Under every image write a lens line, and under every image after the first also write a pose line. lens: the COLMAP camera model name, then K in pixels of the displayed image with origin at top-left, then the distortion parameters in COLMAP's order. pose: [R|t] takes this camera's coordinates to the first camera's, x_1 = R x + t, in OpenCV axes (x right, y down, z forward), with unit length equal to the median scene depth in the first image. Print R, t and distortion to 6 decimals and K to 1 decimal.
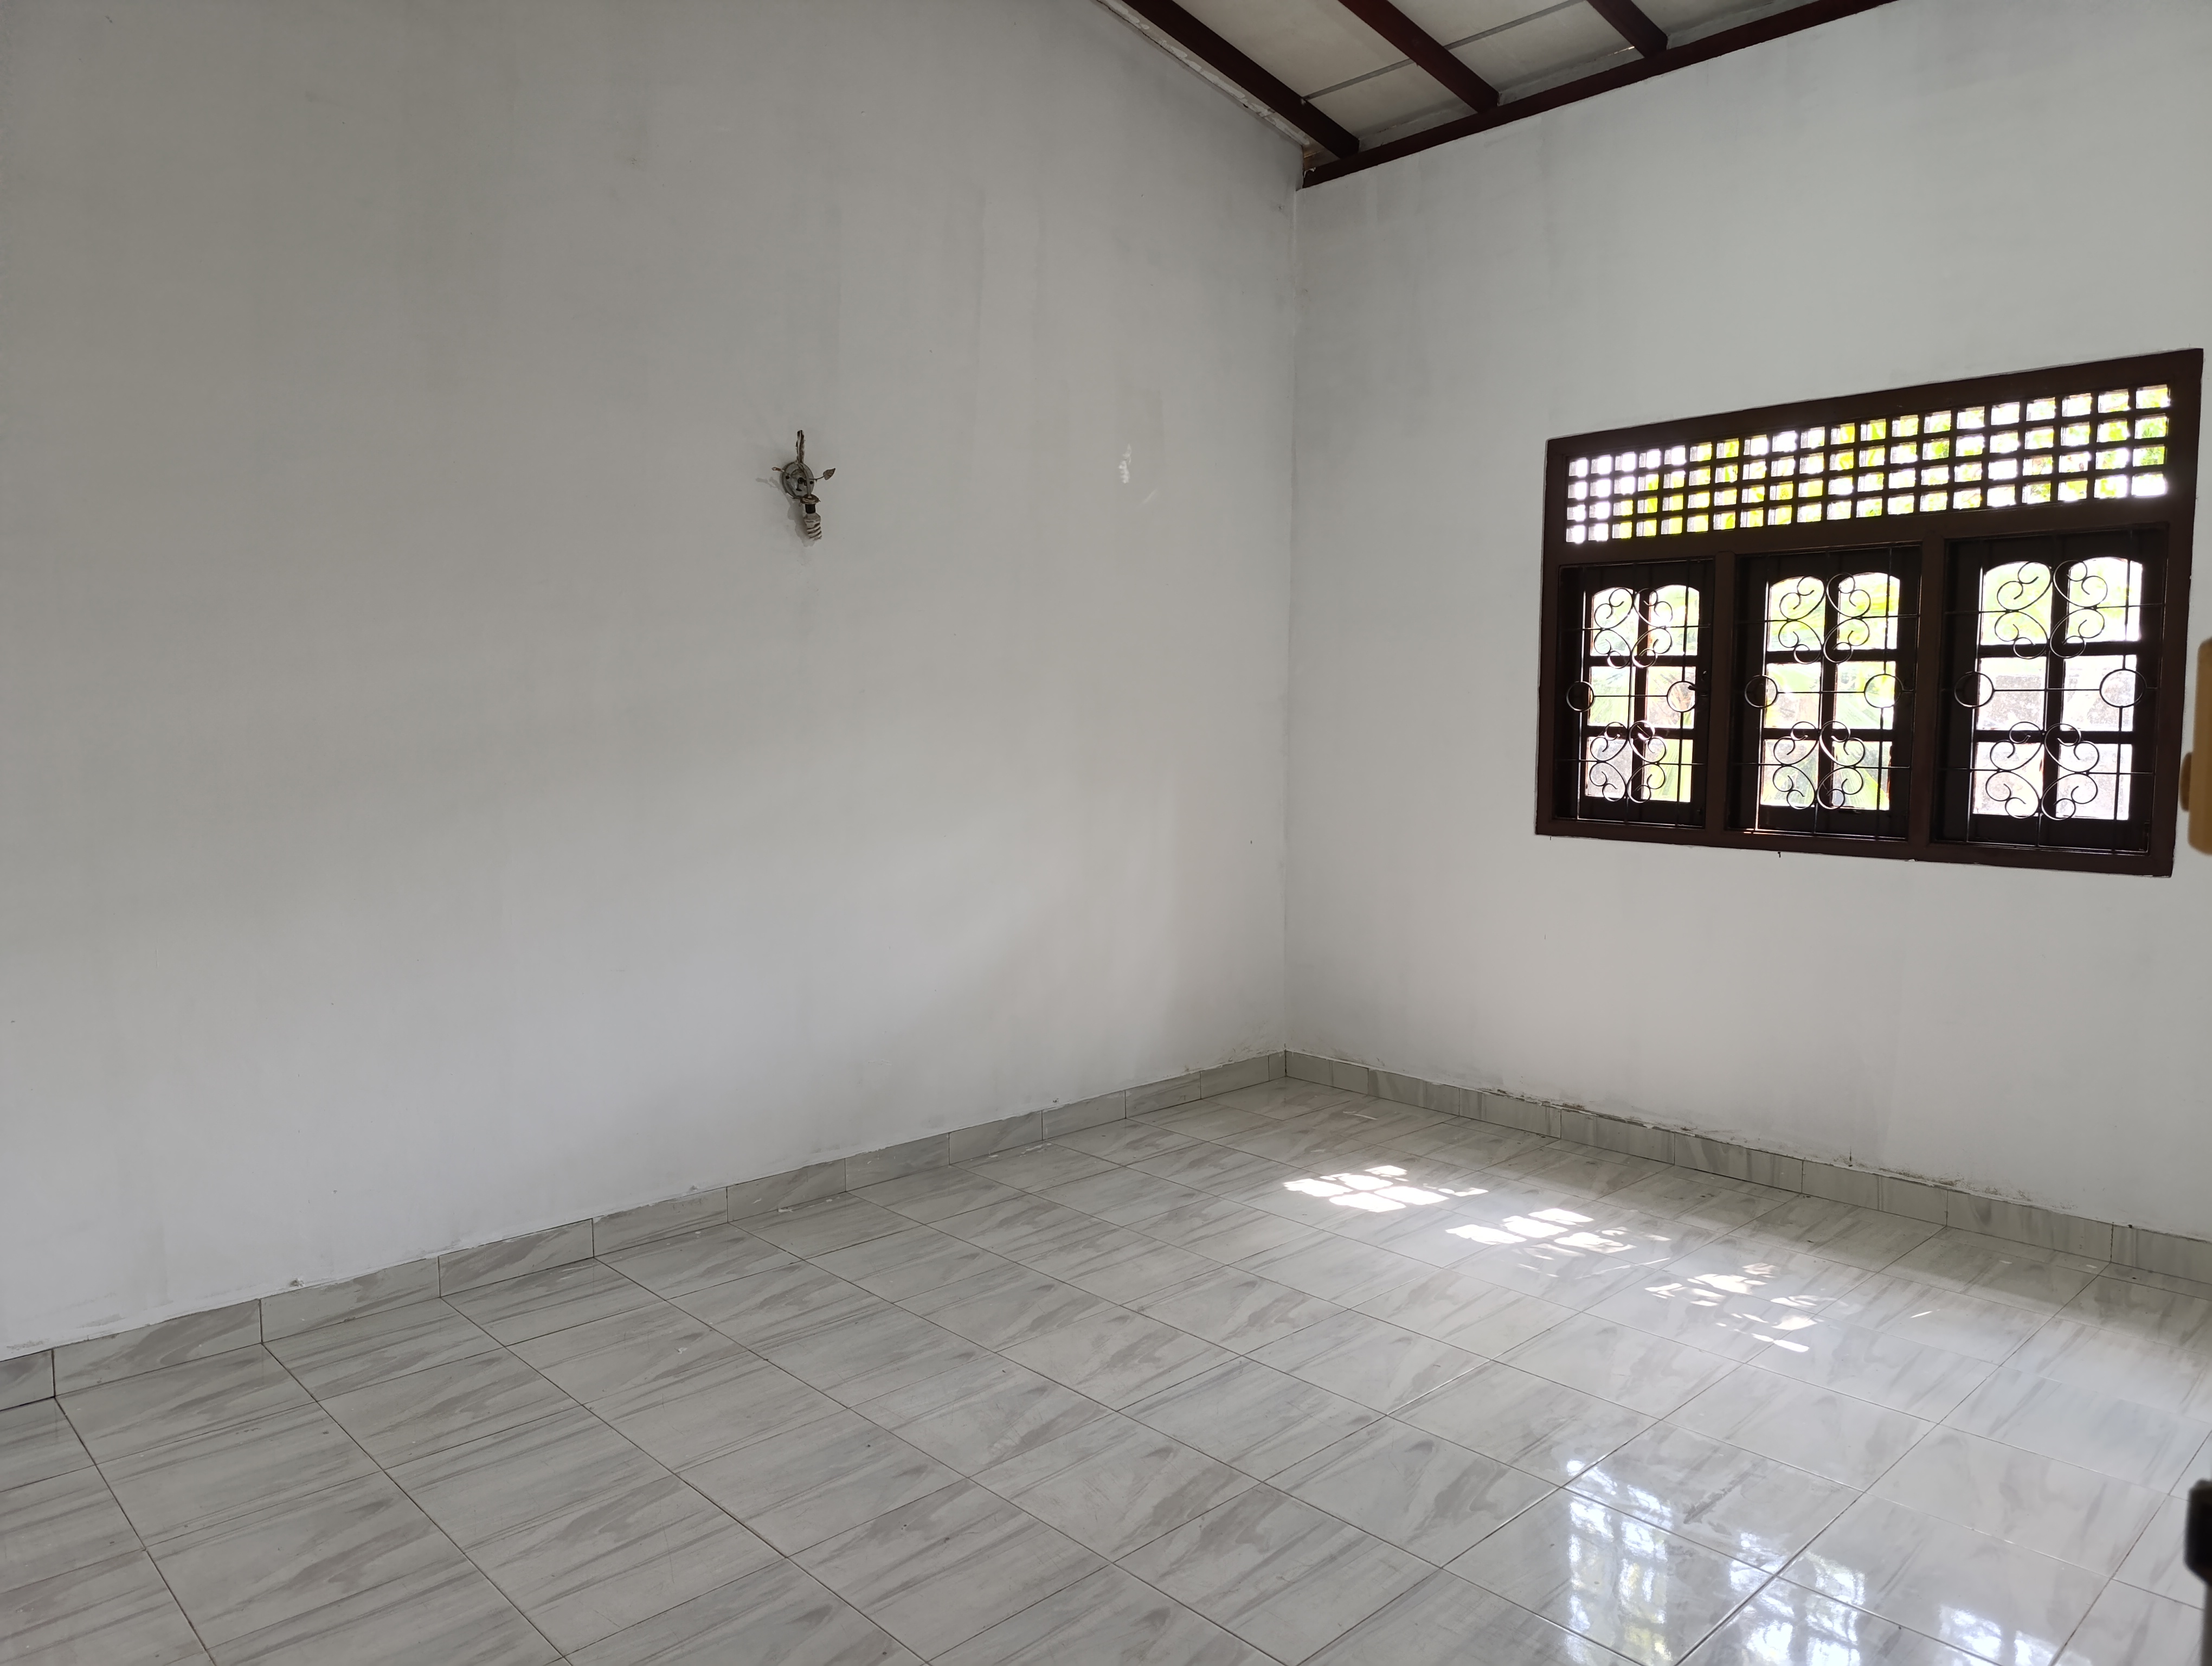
lens RADIAL K [[1508.1, 0, 1112.9], [0, 1508.1, 832.1], [0, 0, 1]] dist [0.071655, 0.001453]
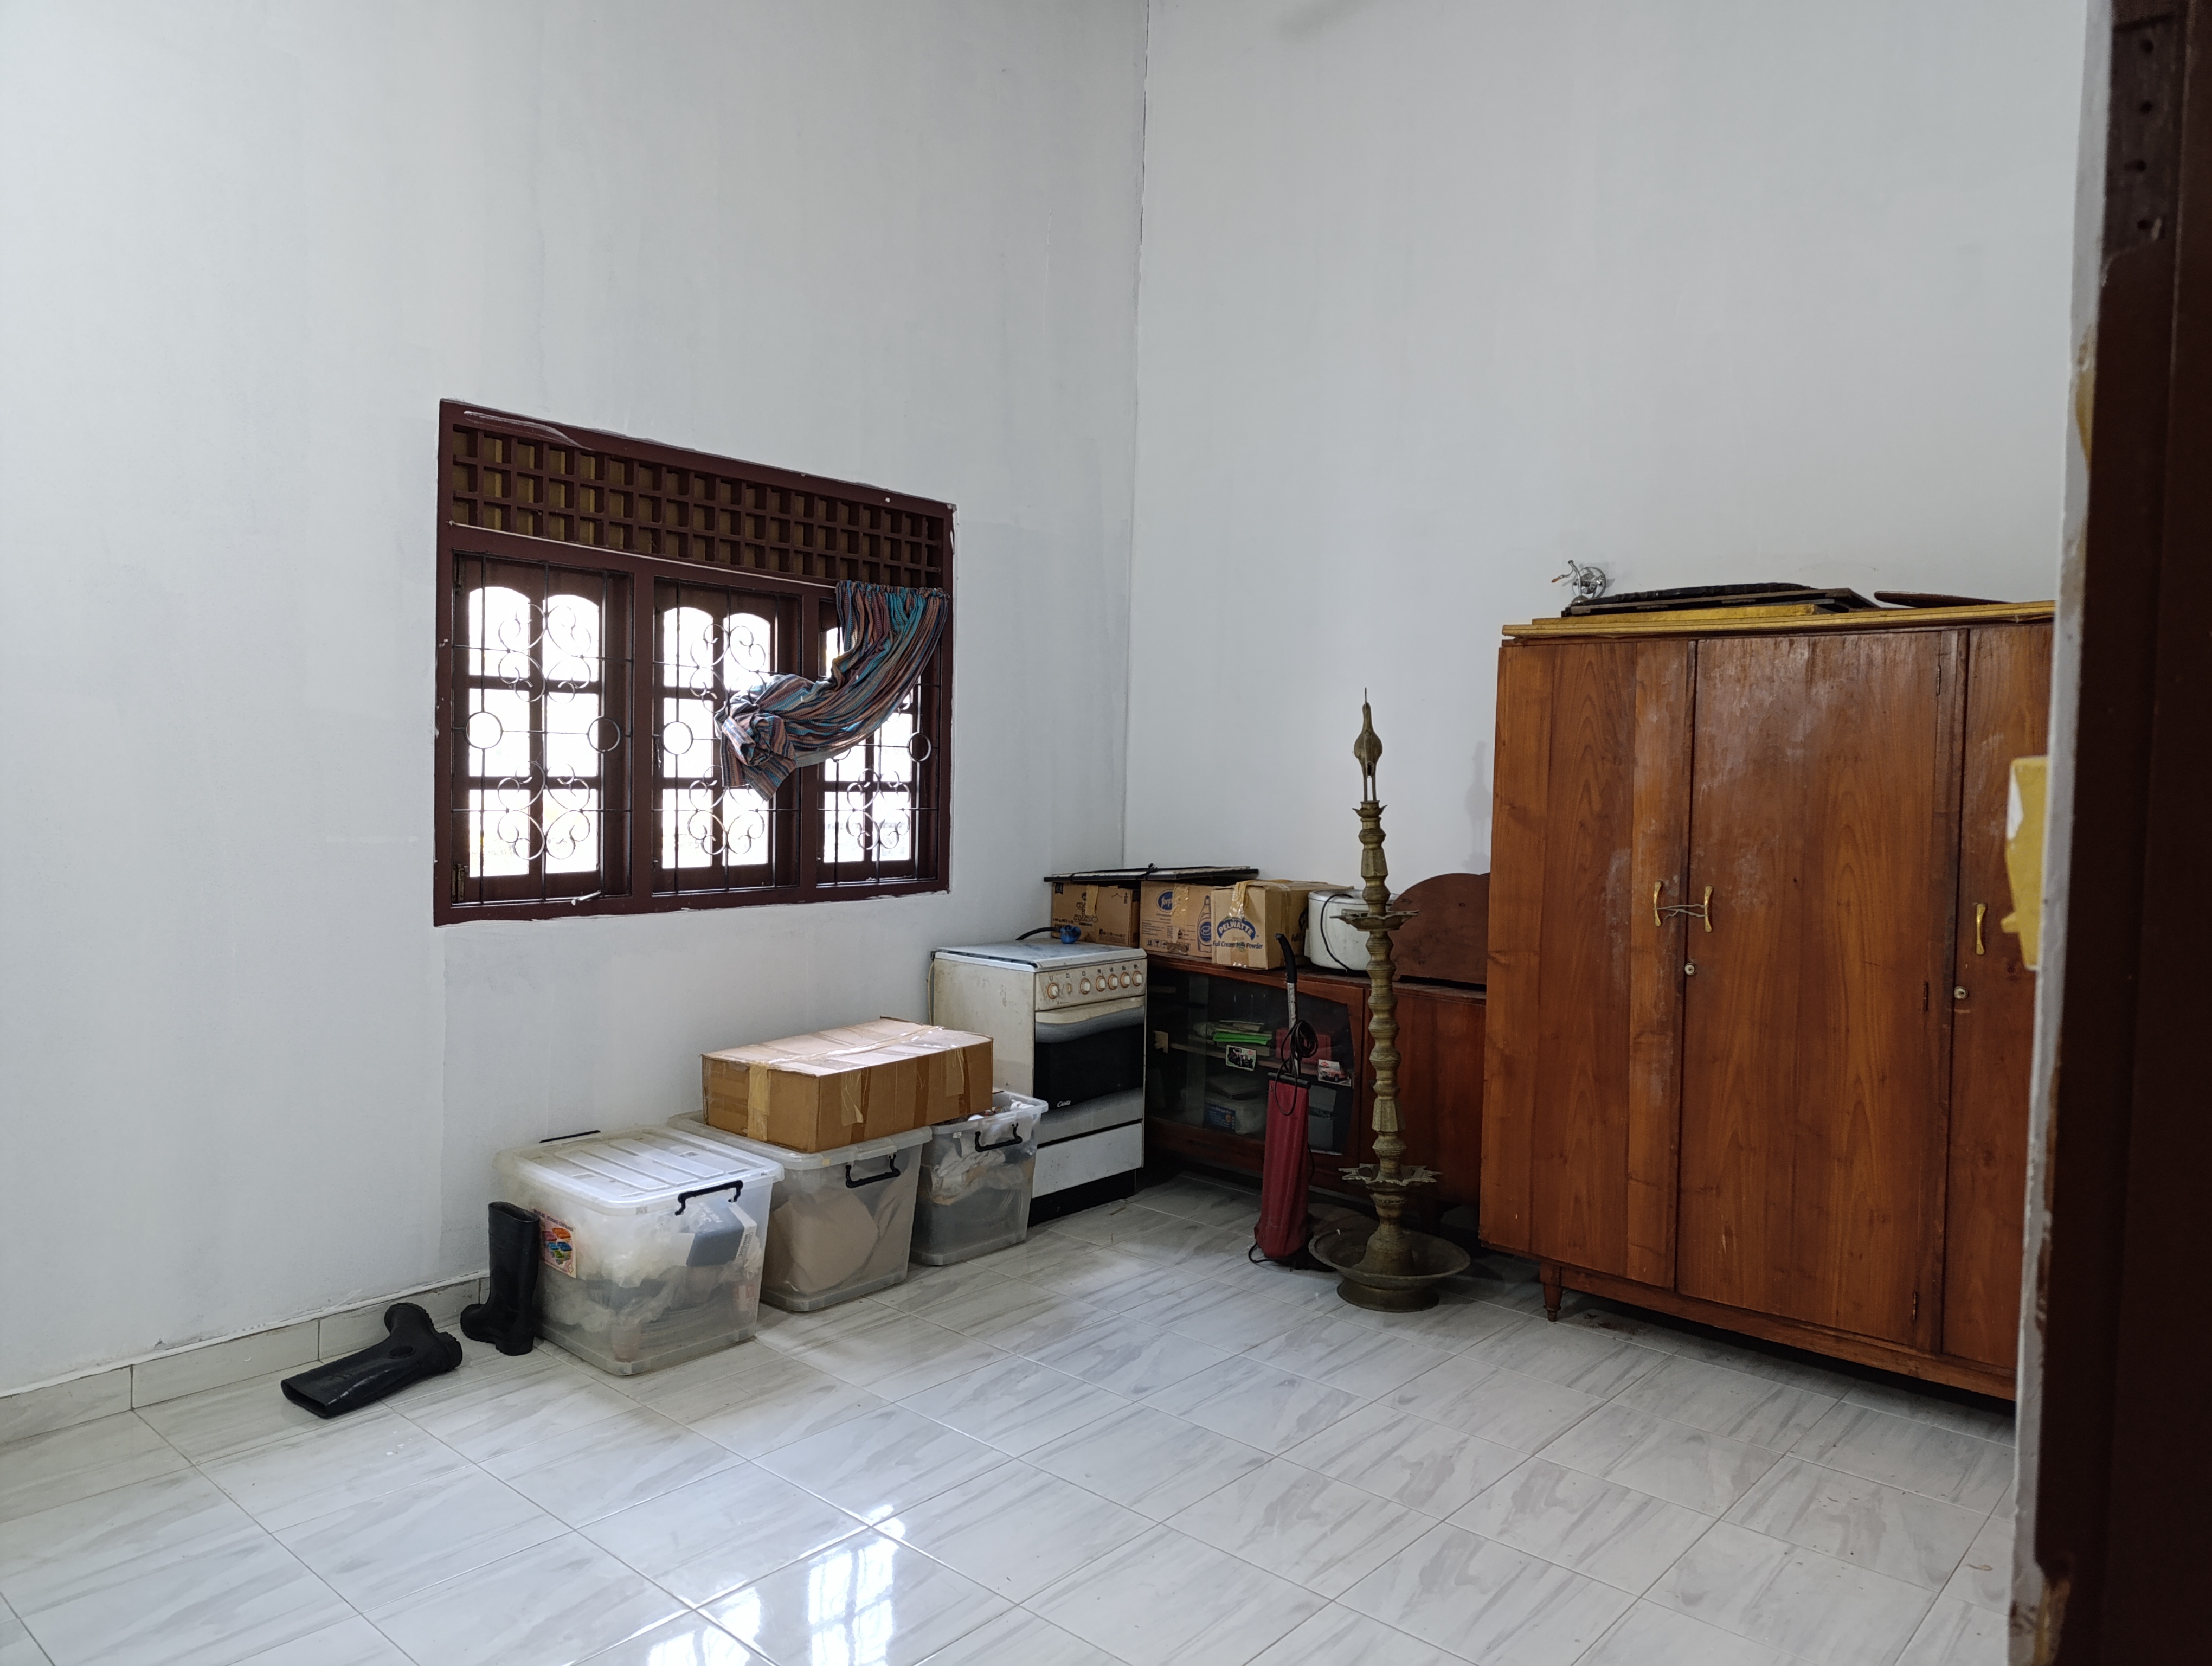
lens RADIAL K [[1508.1, 0, 1101.4], [0, 1508.1, 831.8], [0, 0, 1]] dist [0.071655, 0.001453]
pose [[-0.077118, -0.045228, 0.995996, -0.427807], [0.086016, 0.994944, 0.051840, -0.057020], [-0.993305, 0.089670, -0.072838, 0.794174]]
